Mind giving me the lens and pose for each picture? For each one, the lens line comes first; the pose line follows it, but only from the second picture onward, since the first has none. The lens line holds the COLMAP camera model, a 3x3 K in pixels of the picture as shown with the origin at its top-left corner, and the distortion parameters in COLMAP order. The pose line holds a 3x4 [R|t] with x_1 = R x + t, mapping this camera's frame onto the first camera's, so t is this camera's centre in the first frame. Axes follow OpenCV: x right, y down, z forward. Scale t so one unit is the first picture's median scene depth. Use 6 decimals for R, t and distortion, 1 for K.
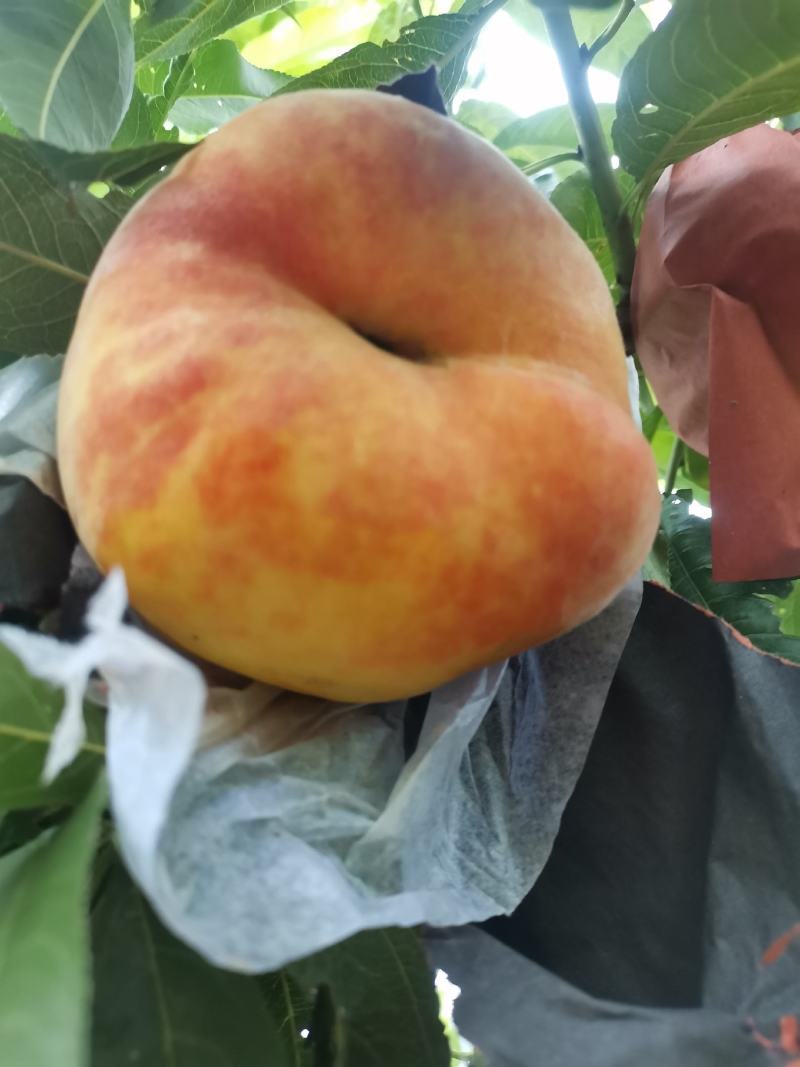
lens RADIAL K [[733.3, 0, 400.0], [0, 733.3, 533.5], [0, 0, 1]] dist [-0.029659, -0.001347]
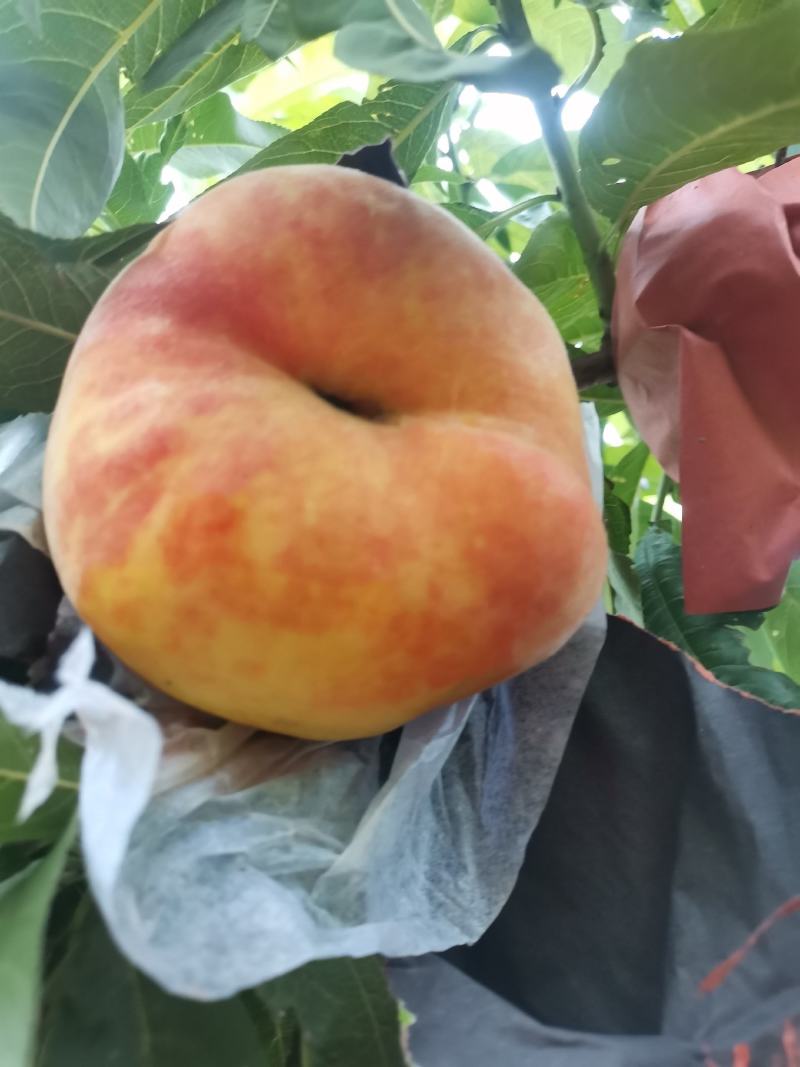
lens RADIAL K [[733.3, 0, 400.0], [0, 733.3, 533.5], [0, 0, 1]] dist [-0.029659, -0.001347]
pose [[0.999321, -0.018618, -0.031781, 0.090798], [0.017843, 0.999540, -0.024514, -0.041404], [0.032223, 0.023930, 0.999194, -0.060283]]
